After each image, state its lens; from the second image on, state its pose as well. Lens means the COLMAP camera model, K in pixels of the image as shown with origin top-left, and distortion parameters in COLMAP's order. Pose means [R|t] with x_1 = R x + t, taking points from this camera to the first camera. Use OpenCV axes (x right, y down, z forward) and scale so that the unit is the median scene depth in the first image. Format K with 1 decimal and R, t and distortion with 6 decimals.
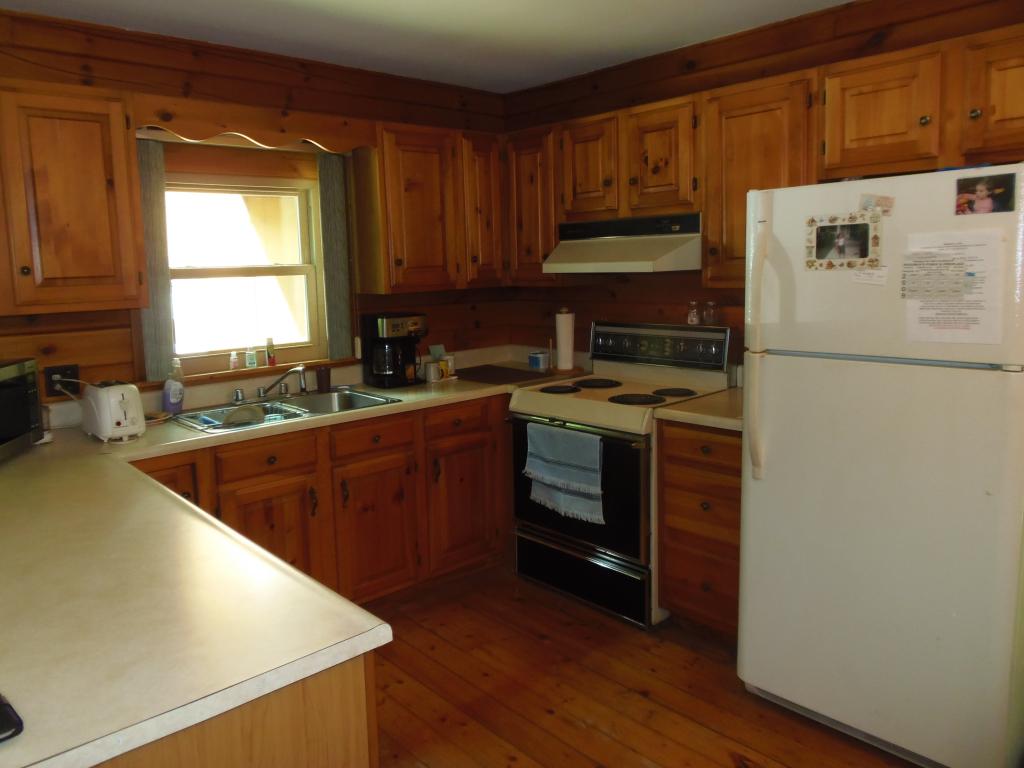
lens RADIAL K [[734.8, 0, 511.3], [0, 734.8, 381.5], [0, 0, 1]] dist [-0.014707, -0.000285]
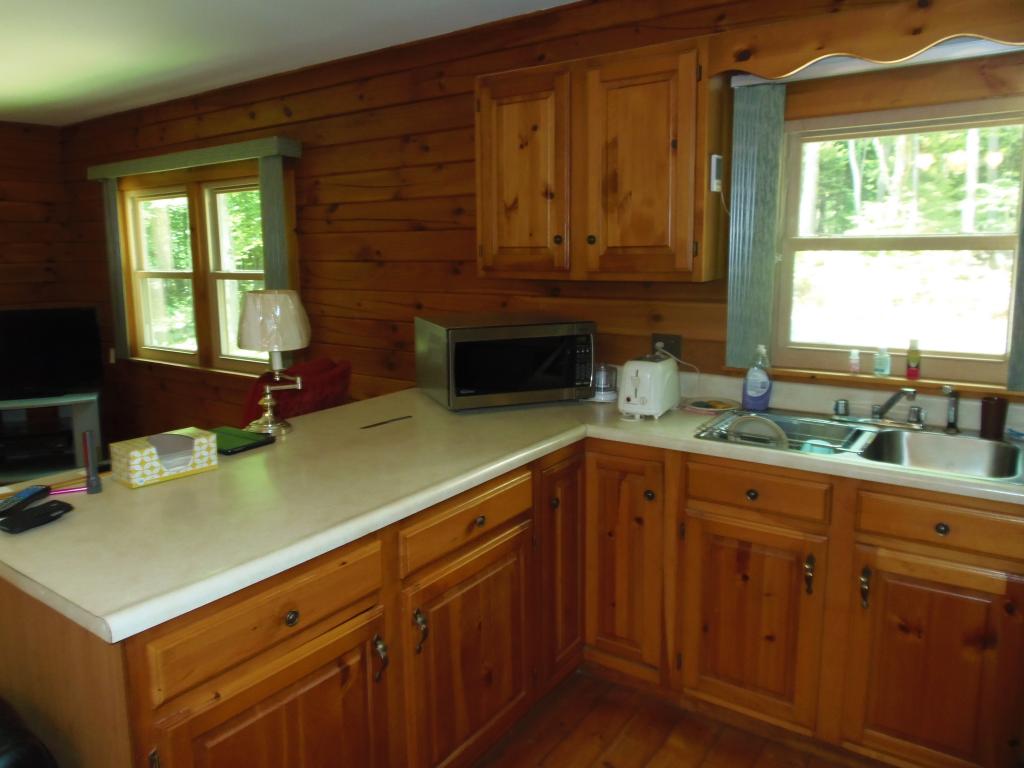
lens RADIAL K [[734.8, 0, 510.8], [0, 734.8, 378.8], [0, 0, 1]] dist [-0.014707, -0.000285]
pose [[0.198040, 0.192090, -0.961188, 0.297608], [-0.149193, 0.975091, 0.164129, -0.087339], [0.968773, 0.110899, 0.221766, 0.522793]]
